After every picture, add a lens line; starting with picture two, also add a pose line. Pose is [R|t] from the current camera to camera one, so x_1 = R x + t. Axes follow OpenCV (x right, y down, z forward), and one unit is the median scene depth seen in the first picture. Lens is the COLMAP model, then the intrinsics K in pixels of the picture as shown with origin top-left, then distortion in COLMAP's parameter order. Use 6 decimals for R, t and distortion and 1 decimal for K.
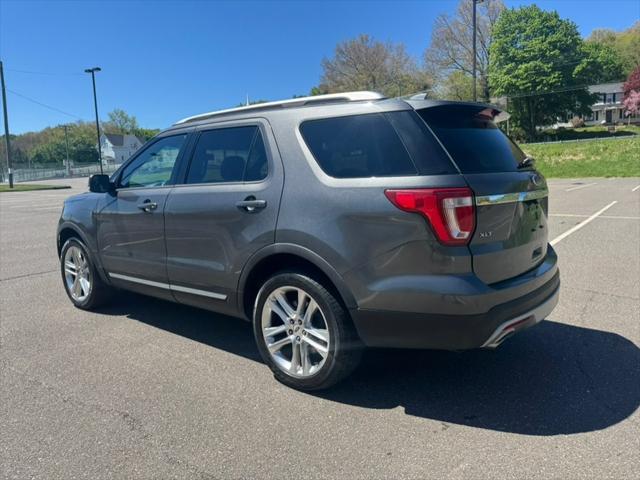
lens RADIAL K [[452.1, 0, 313.9], [0, 452.1, 239.0], [0, 0, 1]] dist [0.043847, -0.054304]
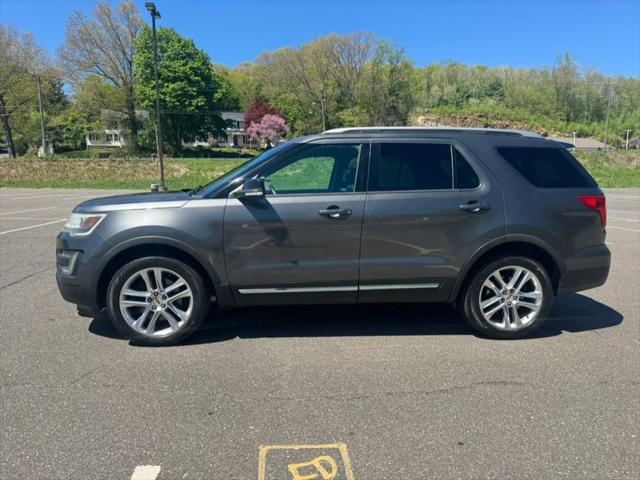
lens RADIAL K [[452.1, 0, 317.3], [0, 452.1, 244.2], [0, 0, 1]] dist [0.043847, -0.054304]
pose [[0.713544, -0.061332, 0.697921, -0.920776], [0.070797, 0.997374, 0.015265, -0.015590], [-0.697024, 0.038518, 0.716012, 0.264502]]
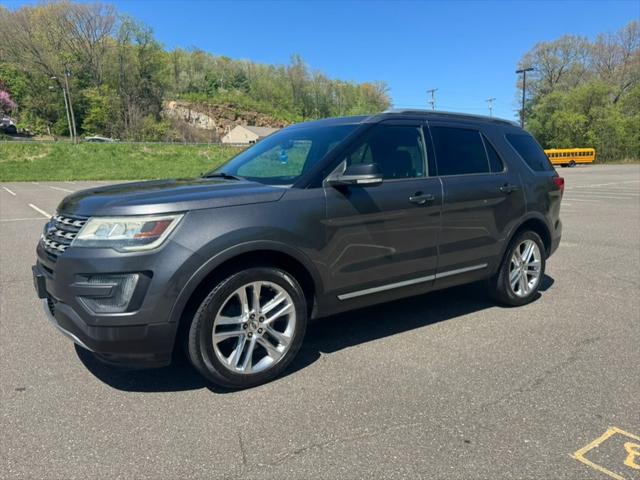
lens RADIAL K [[452.1, 0, 318.8], [0, 452.1, 236.9], [0, 0, 1]] dist [0.043847, -0.054304]
pose [[0.259158, -0.111769, 0.959346, -1.119916], [0.129013, 0.988386, 0.080301, -0.080542], [-0.957179, 0.102958, 0.270568, 0.805533]]
